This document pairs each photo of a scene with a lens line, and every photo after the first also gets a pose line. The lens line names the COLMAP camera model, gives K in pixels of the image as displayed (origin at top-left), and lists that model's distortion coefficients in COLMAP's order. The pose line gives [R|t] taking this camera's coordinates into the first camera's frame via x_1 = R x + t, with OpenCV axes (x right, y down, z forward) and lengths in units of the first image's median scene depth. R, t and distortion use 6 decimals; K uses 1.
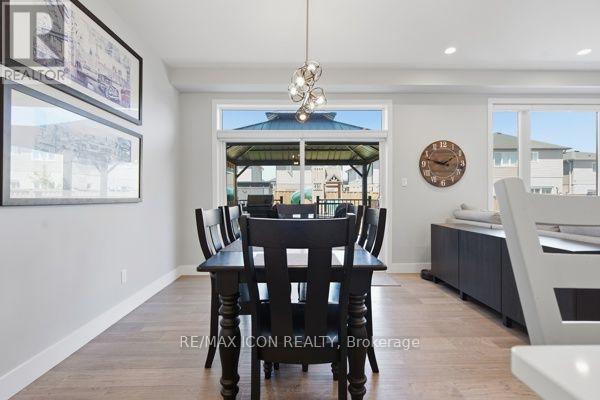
lens RADIAL K [[276.3, 0, 297.0], [0, 276.3, 198.1], [0, 0, 1]] dist [-0.004429, 0.001022]
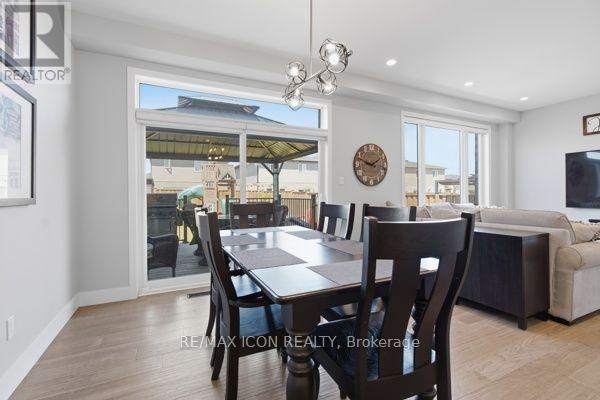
lens RADIAL K [[276.3, 0, 295.6], [0, 276.3, 196.7], [0, 0, 1]] dist [-0.004429, 0.001022]
pose [[0.907425, -0.006959, 0.420157, -0.209398], [0.007417, 0.999972, 0.000544, -0.000007], [-0.420149, 0.002623, 0.907451, 0.126815]]
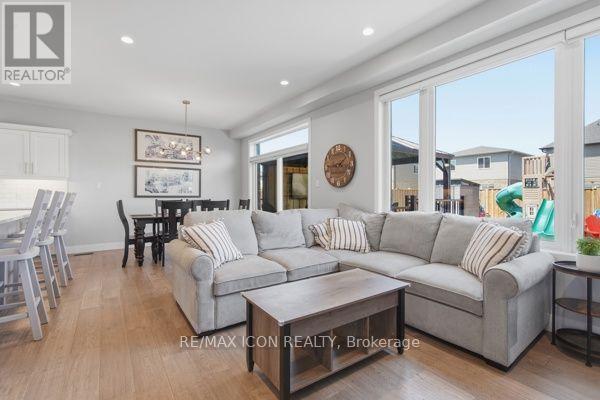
lens RADIAL K [[276.3, 0, 295.8], [0, 276.3, 195.2], [0, 0, 1]] dist [-0.004429, 0.001022]
pose [[0.560968, 0.002470, -0.827834, 1.323057], [-0.007714, 0.999968, -0.002243, -0.006571], [0.827802, 0.007645, 0.560969, 0.261372]]
